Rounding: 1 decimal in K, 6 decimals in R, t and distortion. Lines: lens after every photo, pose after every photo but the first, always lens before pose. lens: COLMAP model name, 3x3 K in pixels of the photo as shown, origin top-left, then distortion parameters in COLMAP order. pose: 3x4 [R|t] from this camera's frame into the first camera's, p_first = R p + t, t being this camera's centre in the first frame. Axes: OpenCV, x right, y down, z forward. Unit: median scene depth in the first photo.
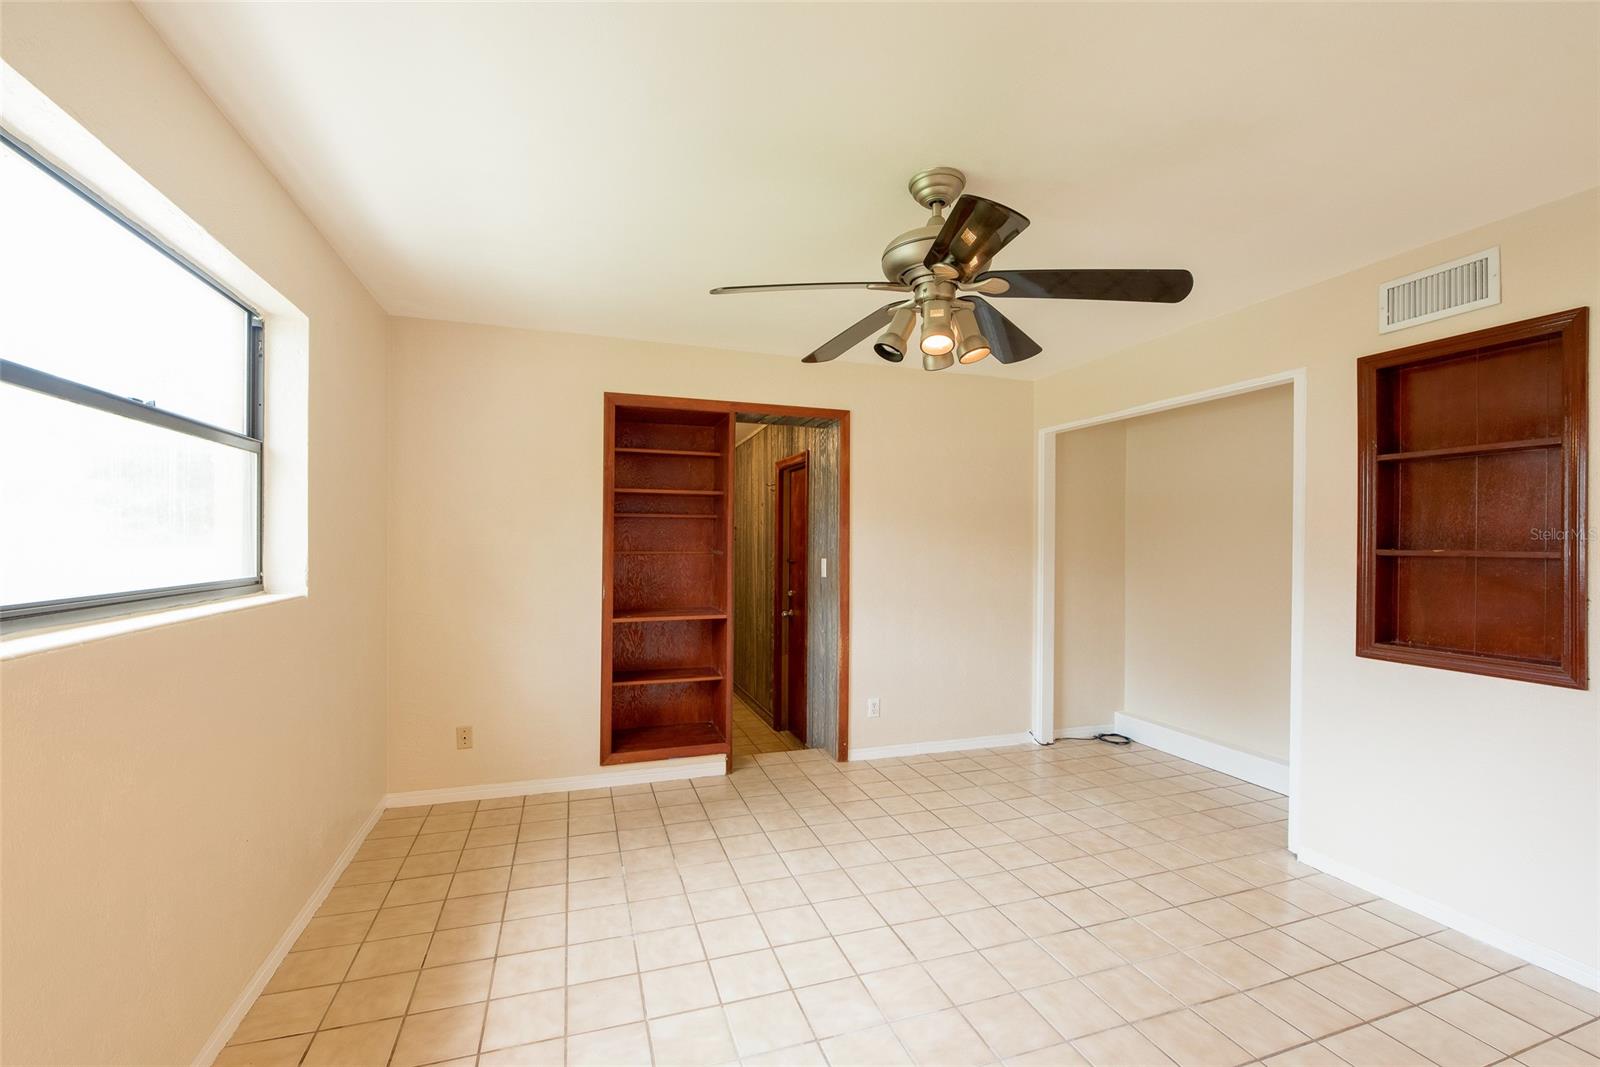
lens RADIAL K [[666.0, 0, 806.7], [0, 666.0, 539.0], [0, 0, 1]] dist [-0.000632, -0.000220]
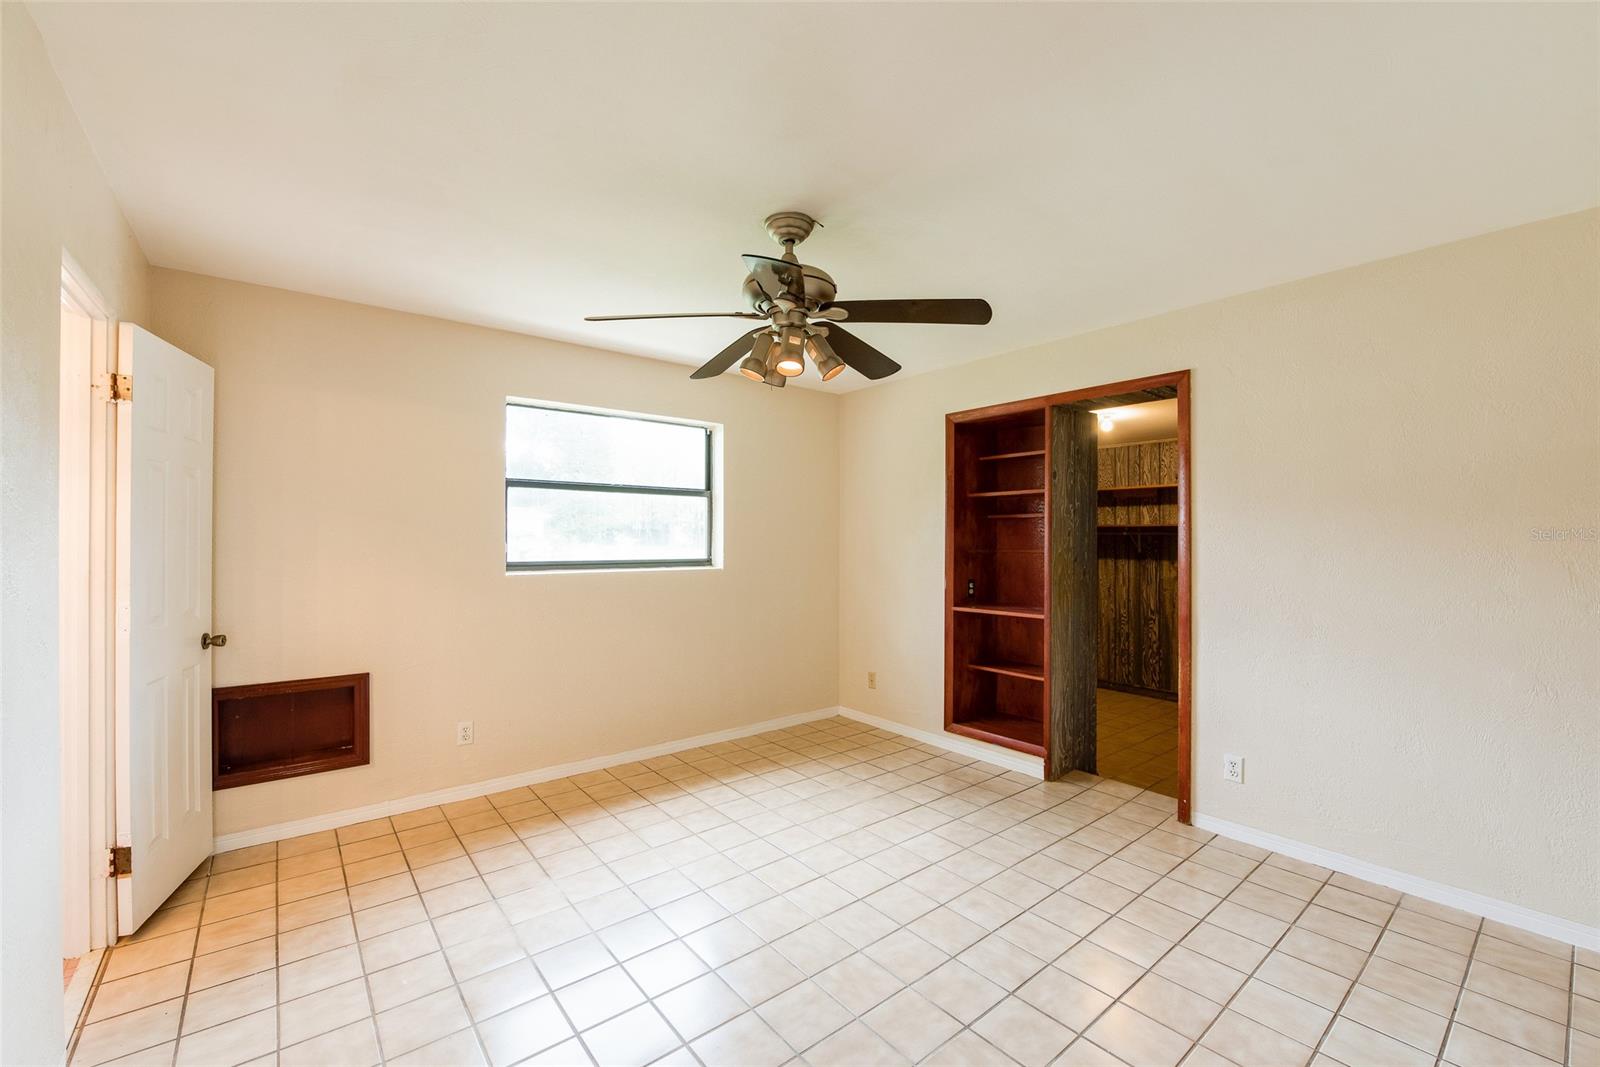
lens RADIAL K [[666.0, 0, 806.7], [0, 666.0, 539.0], [0, 0, 1]] dist [-0.000632, -0.000220]
pose [[0.343155, -0.008487, -0.939241, 0.771132], [0.004789, 0.999962, -0.007286, 0.008428], [0.939267, -0.001998, 0.343182, 0.389742]]
